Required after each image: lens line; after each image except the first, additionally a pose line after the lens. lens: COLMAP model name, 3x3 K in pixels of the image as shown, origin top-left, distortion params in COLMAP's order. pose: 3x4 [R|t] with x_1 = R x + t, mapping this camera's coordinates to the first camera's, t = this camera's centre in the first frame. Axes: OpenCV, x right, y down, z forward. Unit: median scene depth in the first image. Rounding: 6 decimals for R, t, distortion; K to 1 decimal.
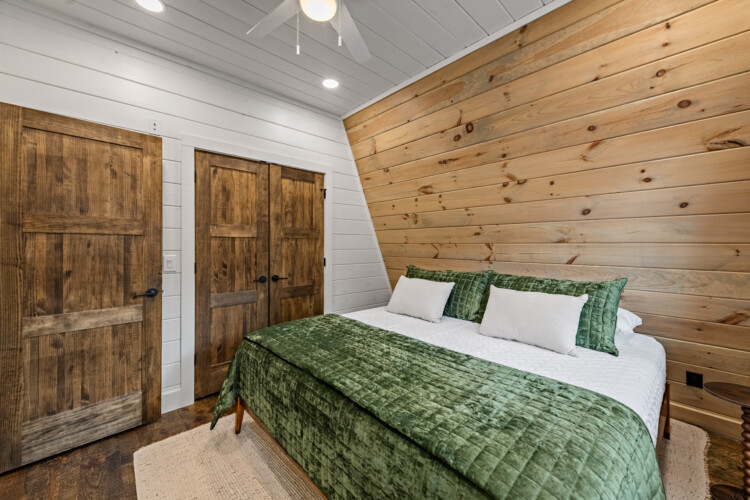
lens RADIAL K [[303.1, 0, 373.7], [0, 303.1, 247.6], [0, 0, 1]] dist [0.010141, -0.002751]
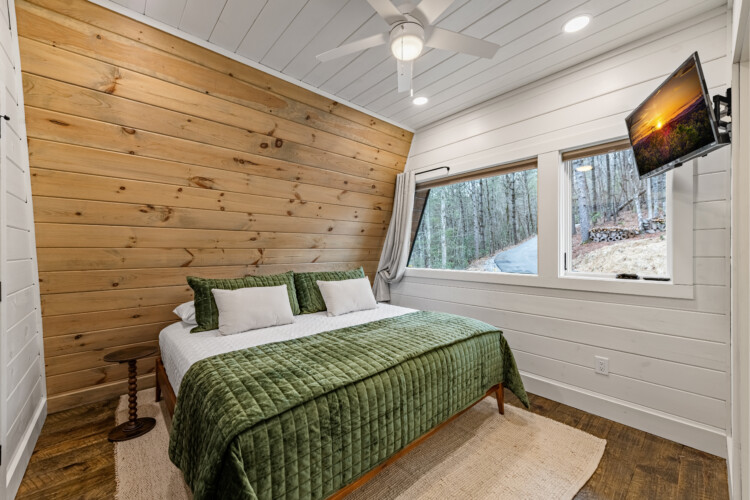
lens RADIAL K [[303.1, 0, 374.7], [0, 303.1, 253.3], [0, 0, 1]] dist [0.010141, -0.002751]
pose [[-0.015456, -0.009750, 0.999833, -0.780263], [0.013926, 0.999853, 0.009965, -0.001708], [-0.999784, 0.014078, -0.015318, 0.661981]]
